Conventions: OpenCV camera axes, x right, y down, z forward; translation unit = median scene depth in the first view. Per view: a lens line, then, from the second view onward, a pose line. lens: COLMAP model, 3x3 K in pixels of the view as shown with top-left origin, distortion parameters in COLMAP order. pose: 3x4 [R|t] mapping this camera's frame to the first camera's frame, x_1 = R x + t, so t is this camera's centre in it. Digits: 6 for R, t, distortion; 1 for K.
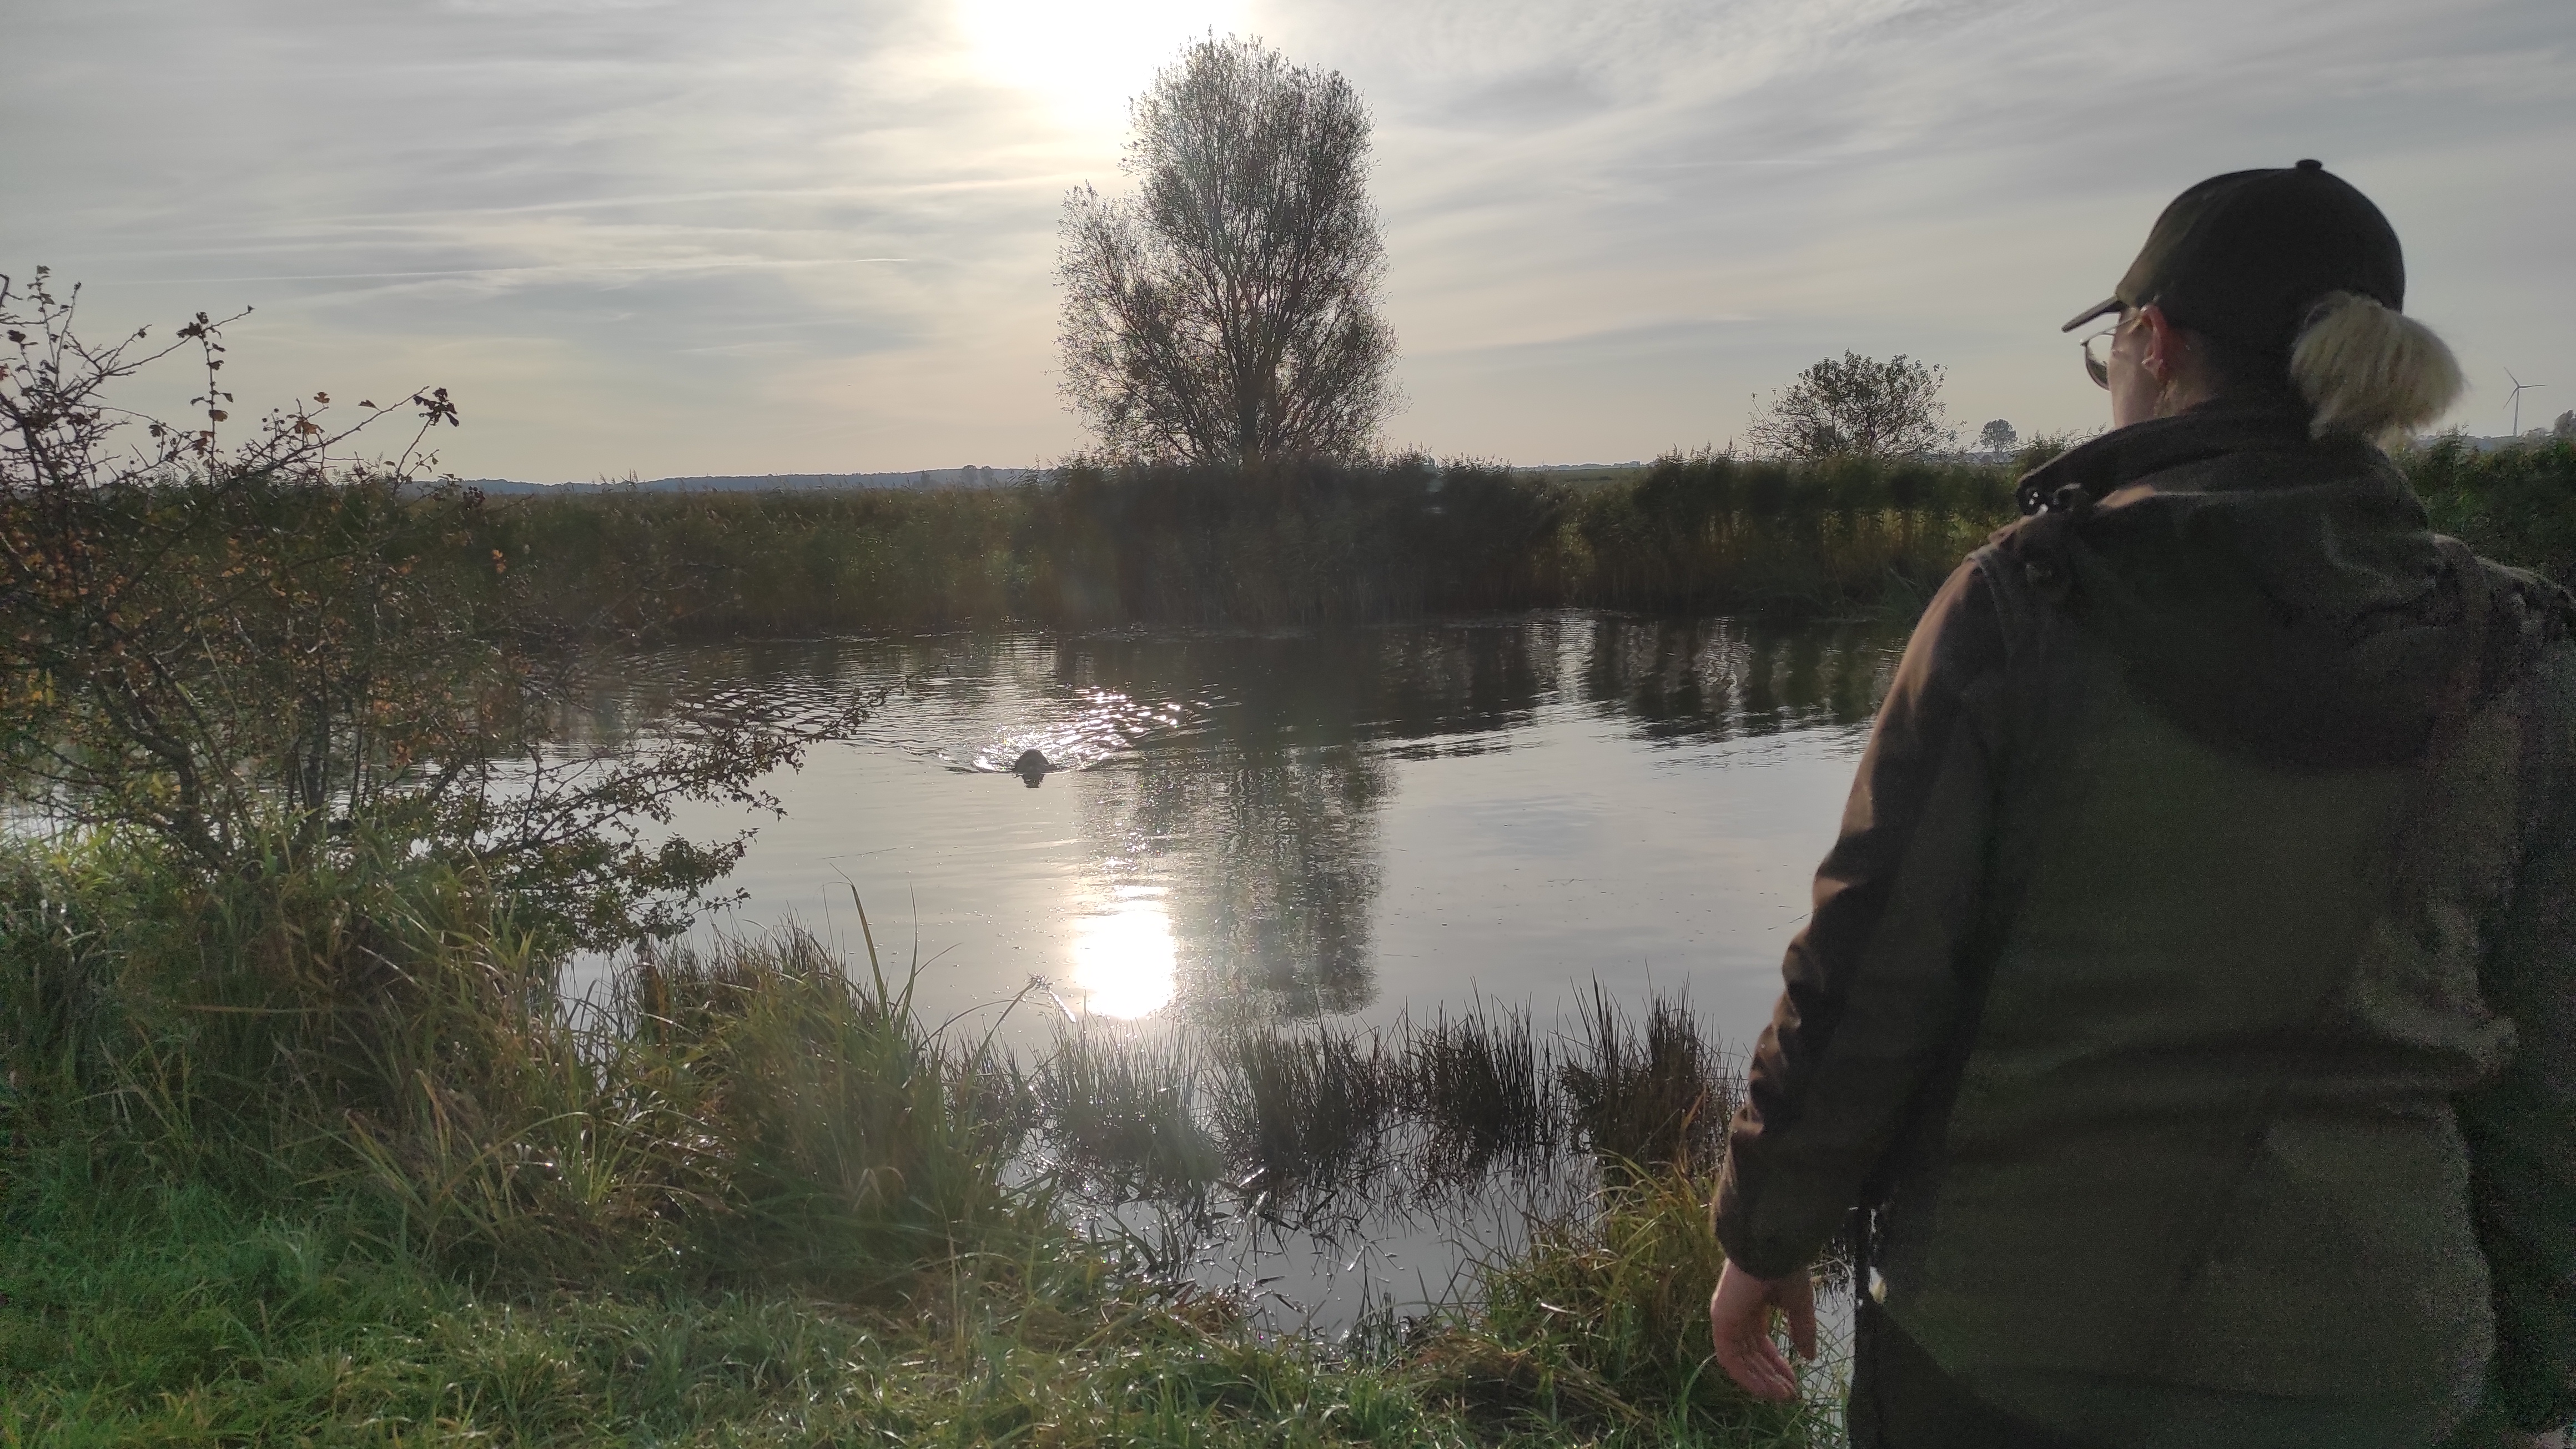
lens RADIAL K [[1932.7, 0, 1288.0], [0, 1932.7, 724.5], [0, 0, 1]] dist [0.054913, -0.000177]
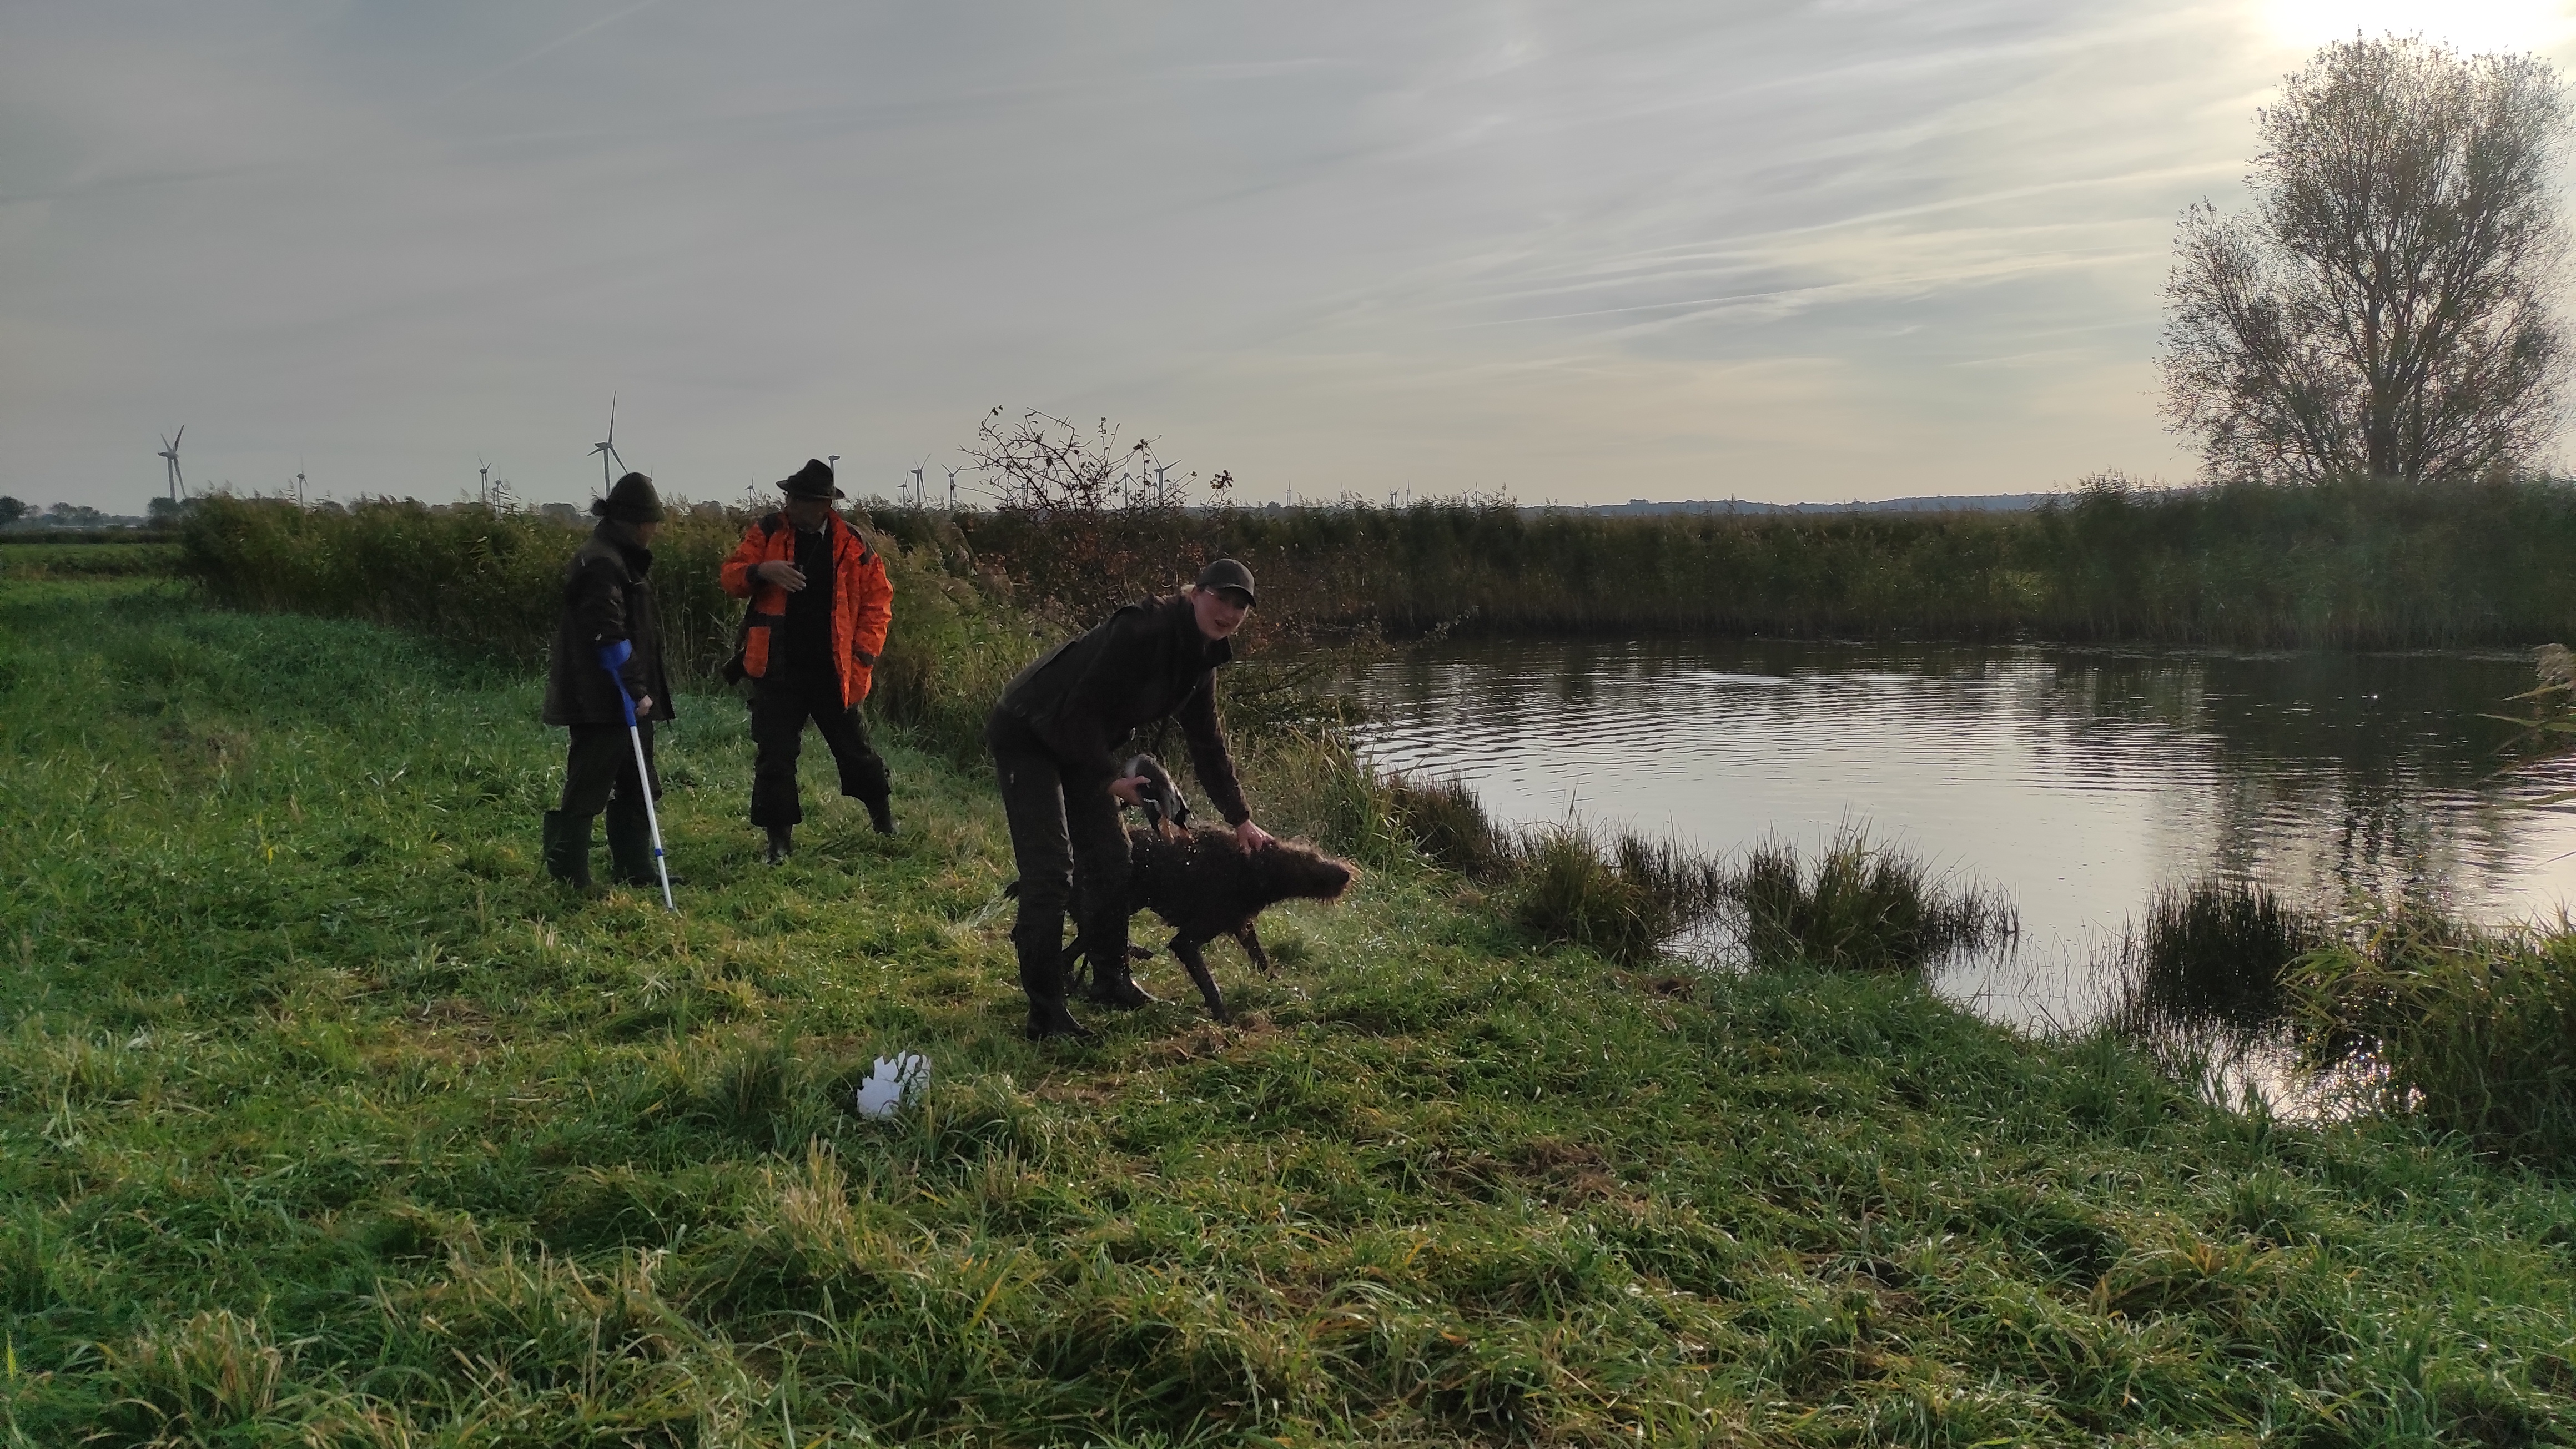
lens RADIAL K [[2068.0, 0, 1288.0], [0, 2068.0, 724.5], [0, 0, 1]] dist [0.057835, -0.087734]
pose [[0.813314, 0.065827, -0.578090, 0.144265], [-0.075051, 0.997148, 0.007955, 0.012455], [0.576965, 0.036916, 0.815935, -0.121493]]
